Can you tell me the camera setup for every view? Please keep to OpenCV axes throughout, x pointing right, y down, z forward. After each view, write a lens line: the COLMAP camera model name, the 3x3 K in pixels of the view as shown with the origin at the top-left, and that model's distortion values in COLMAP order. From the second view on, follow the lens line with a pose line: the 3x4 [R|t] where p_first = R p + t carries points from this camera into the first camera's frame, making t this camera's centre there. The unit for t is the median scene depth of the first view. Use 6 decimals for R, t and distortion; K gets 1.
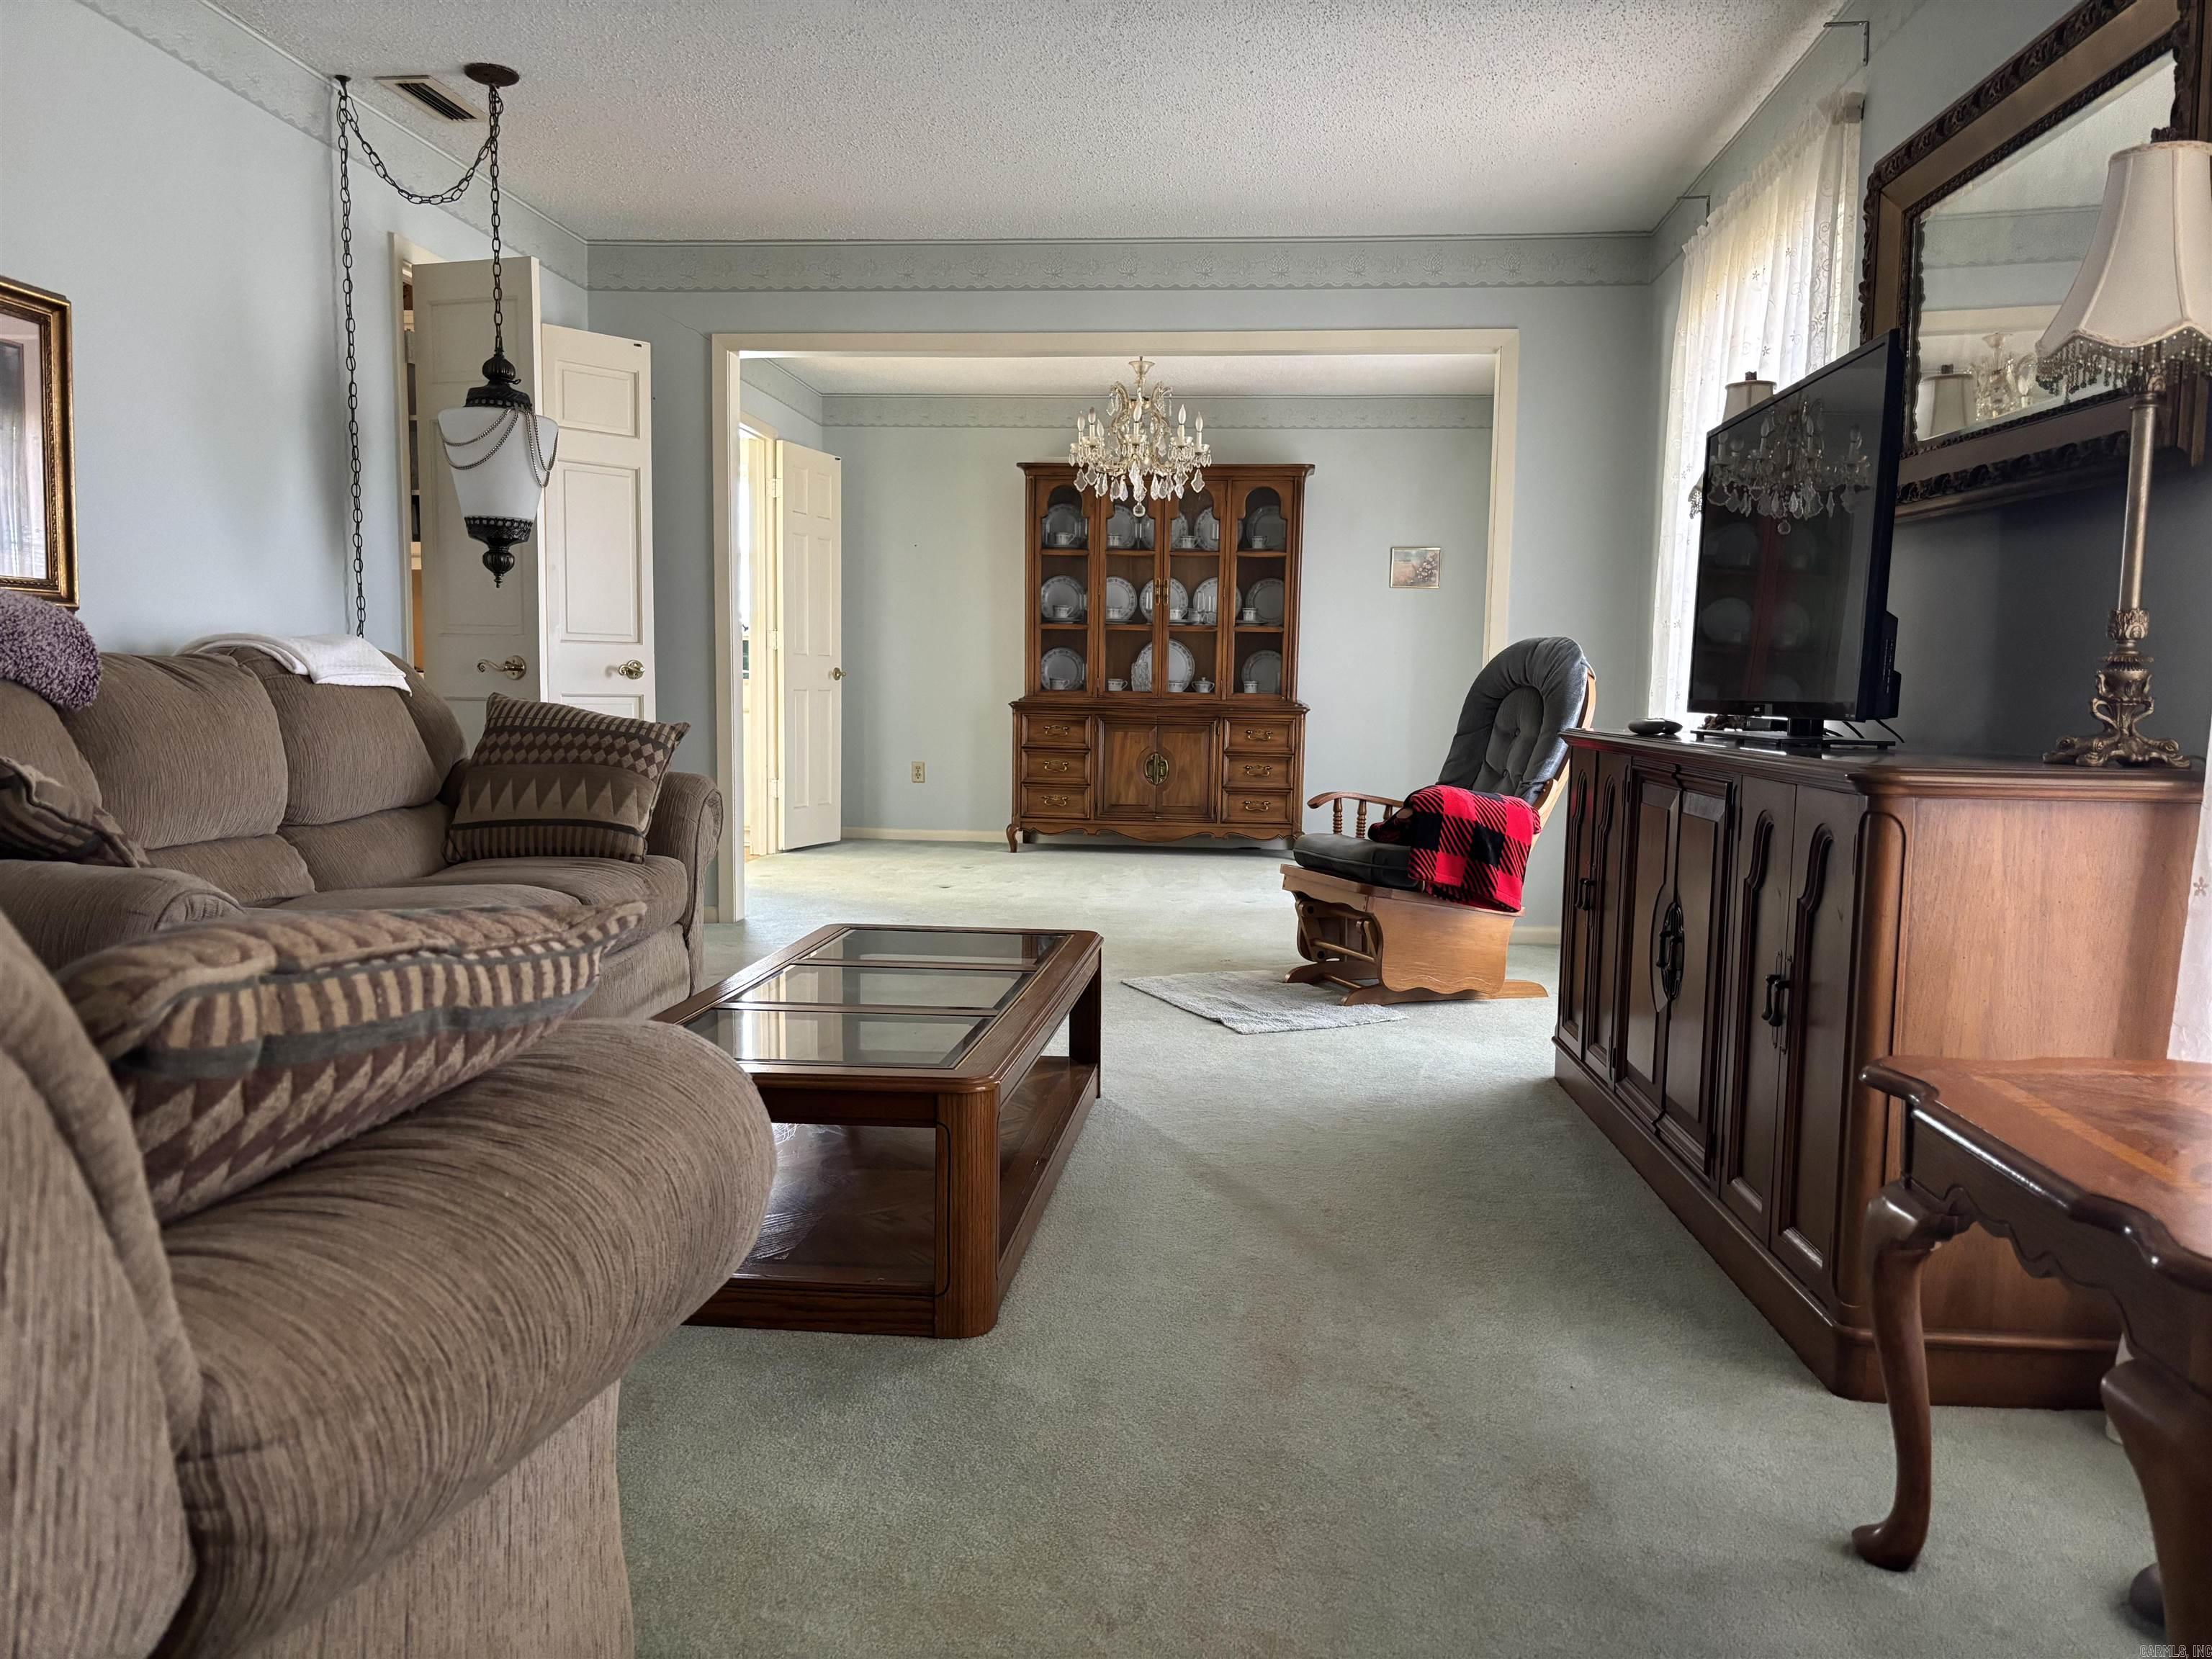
lens RADIAL K [[1676.6, 0, 1108.3], [0, 1676.6, 858.1], [0, 0, 1]] dist [0.061672, -0.049273]
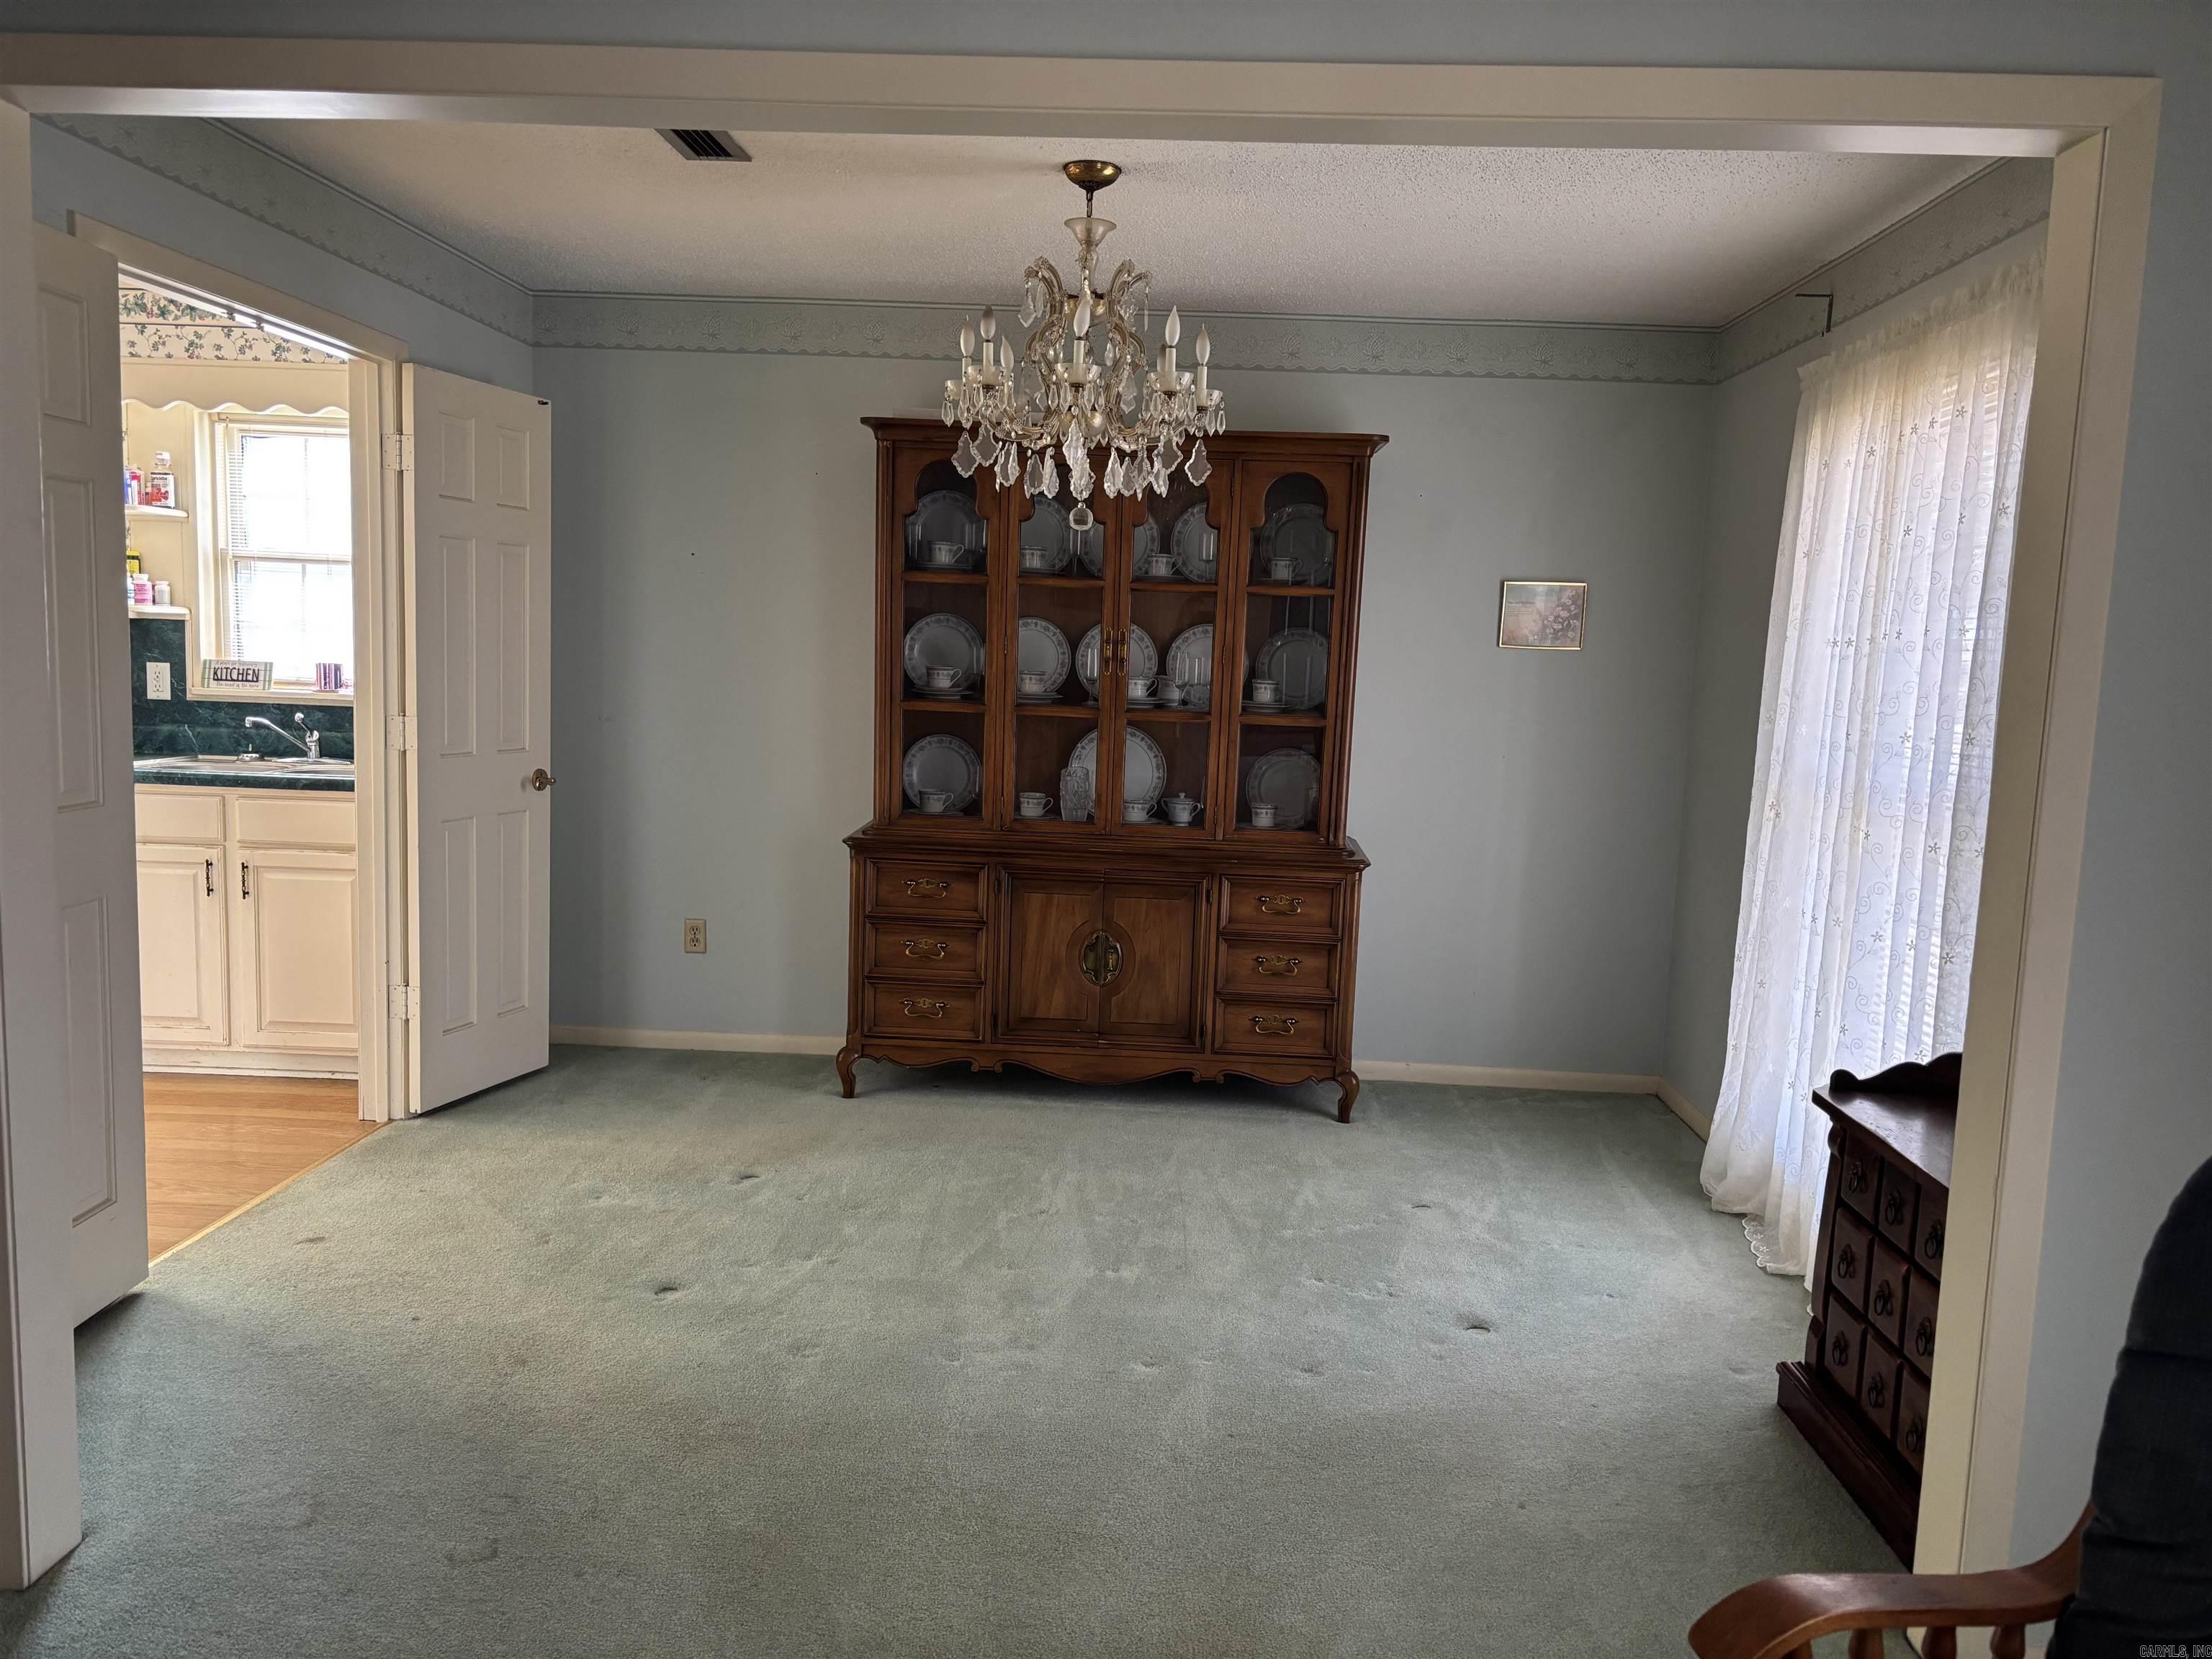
lens RADIAL K [[1650.6, 0, 1121.6], [0, 1650.6, 837.0], [0, 0, 1]] dist [0.040421, -0.003605]
pose [[0.998349, 0.013577, 0.055811, 0.004118], [-0.014290, 0.999821, 0.012393, -0.117321], [-0.055632, -0.013170, 0.998364, 0.502076]]
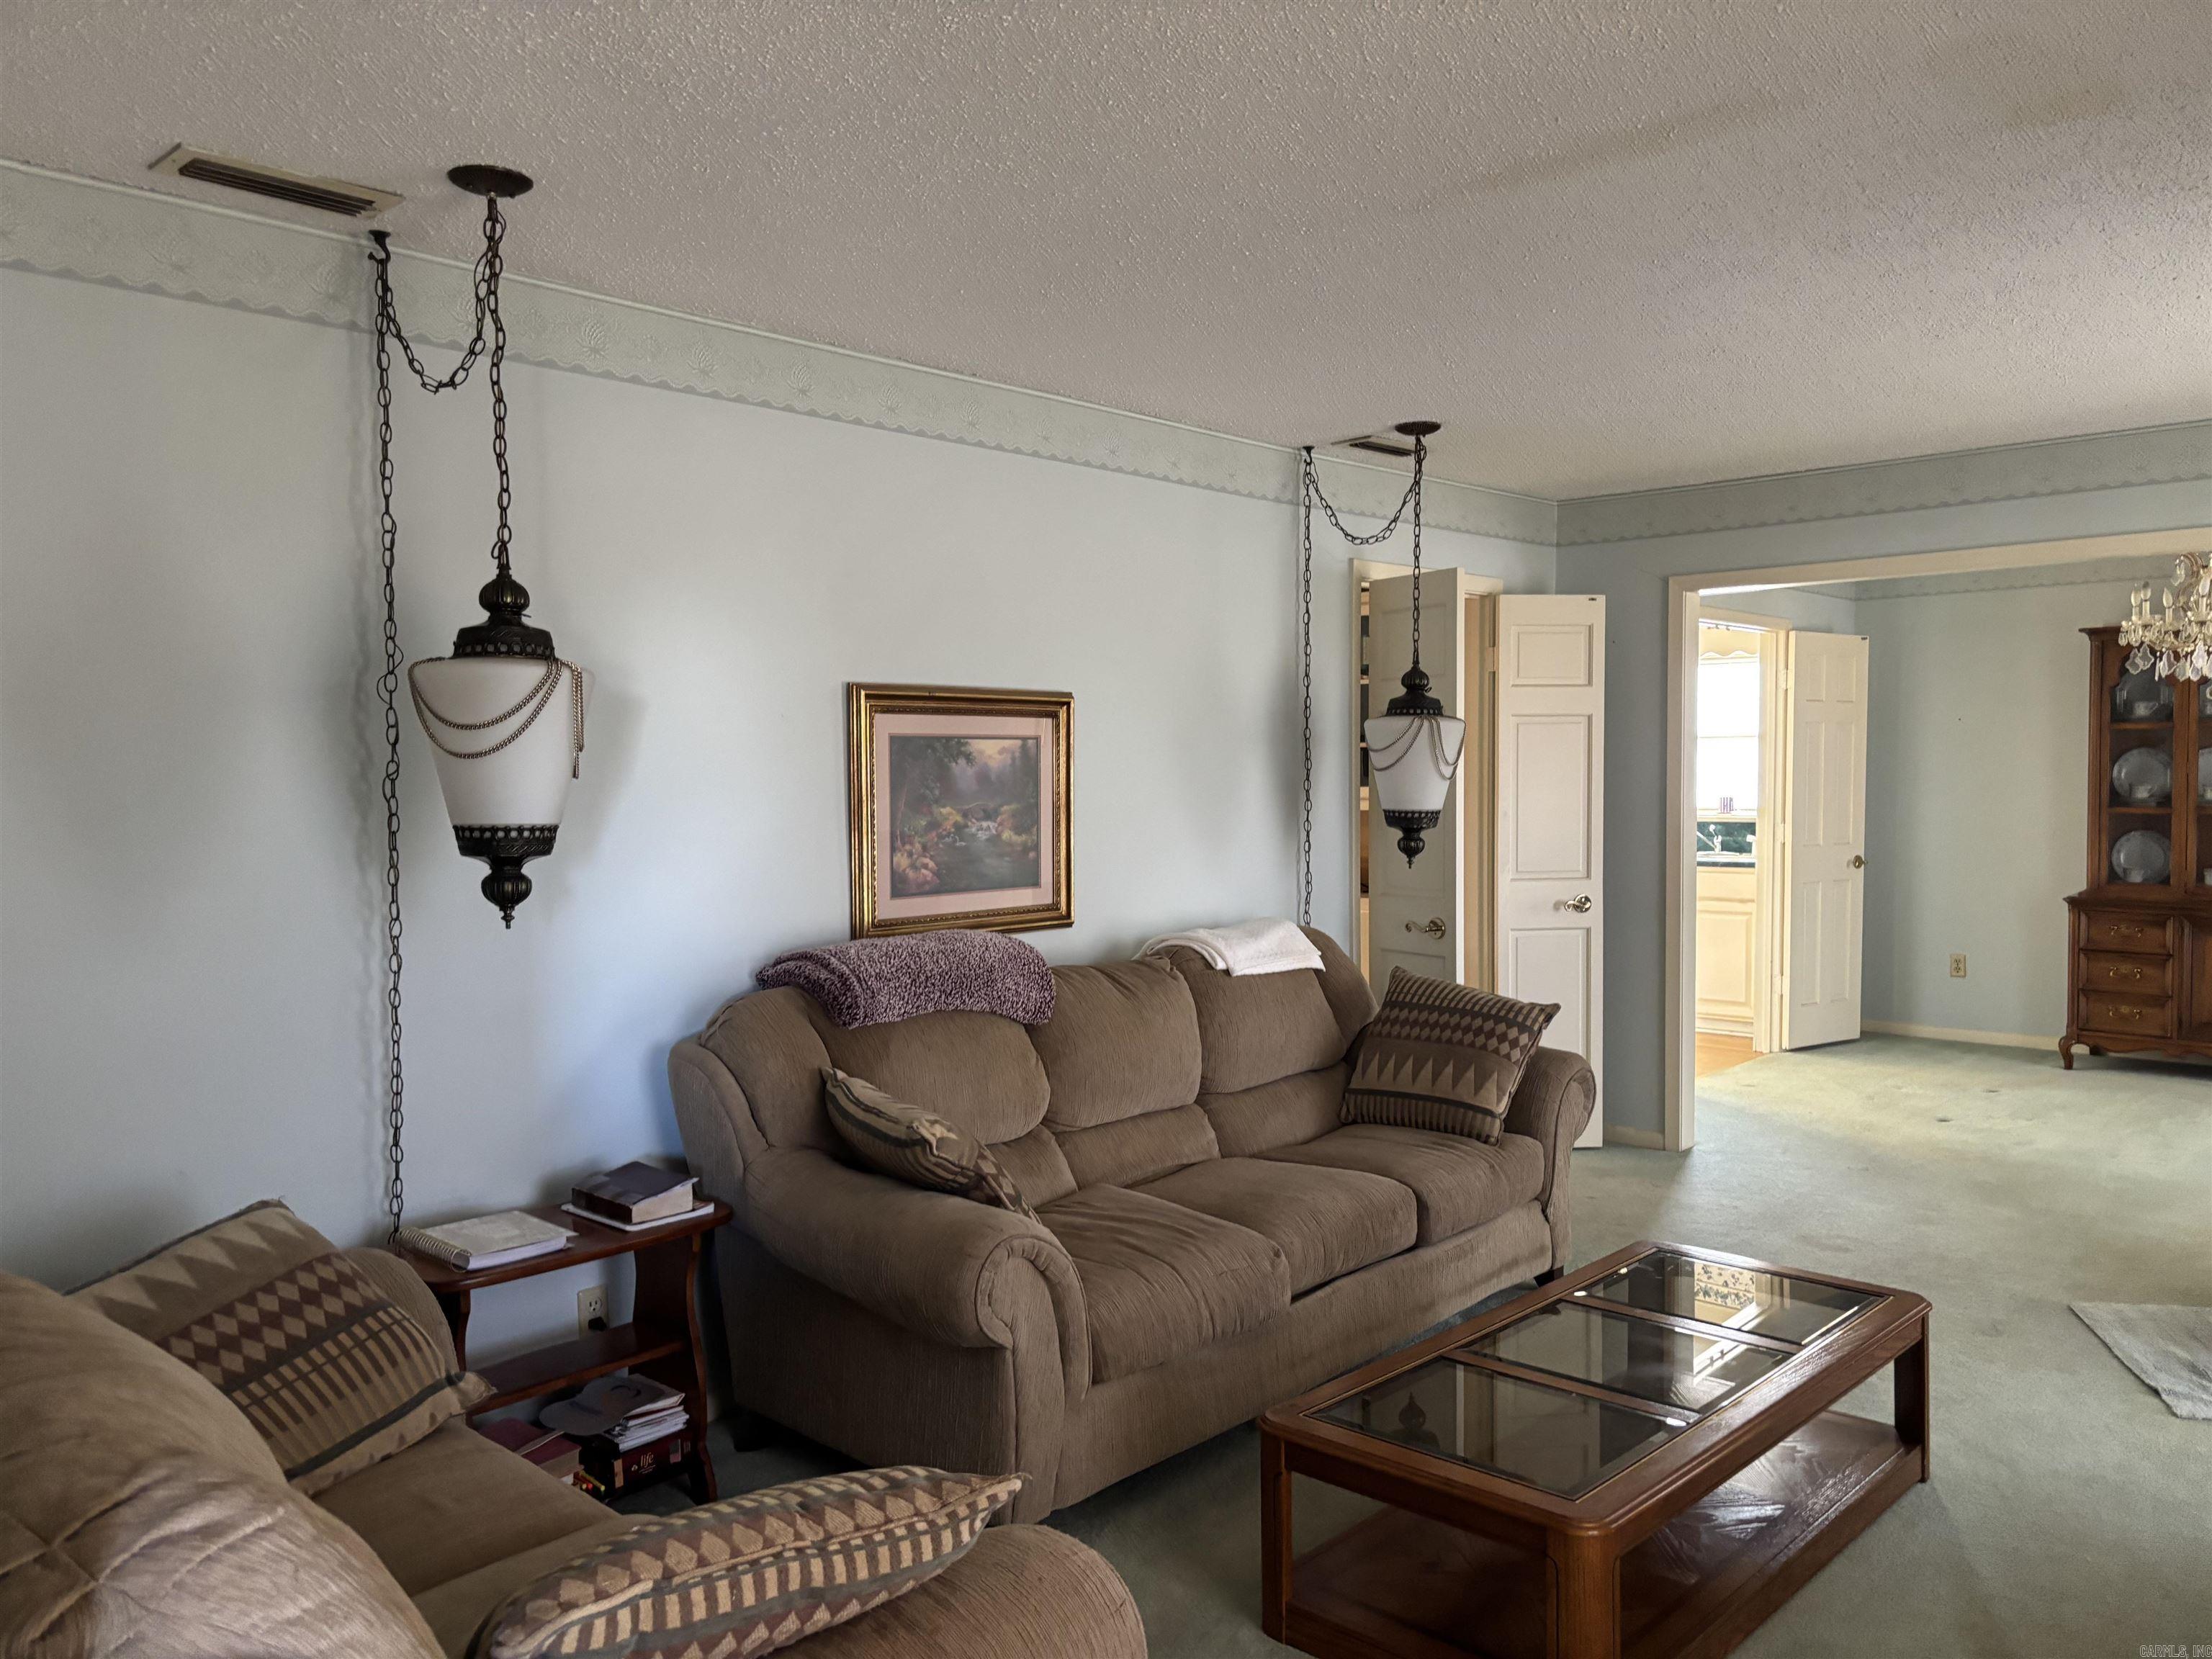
lens RADIAL K [[1682.8, 0, 1098.4], [0, 1682.8, 858.9], [0, 0, 1]] dist [0.004960, -0.002821]
pose [[0.787953, 0.009911, -0.615656, 0.098372], [-0.040987, 0.998497, -0.036384, -0.069745], [0.614370, 0.053903, 0.787175, -0.005854]]
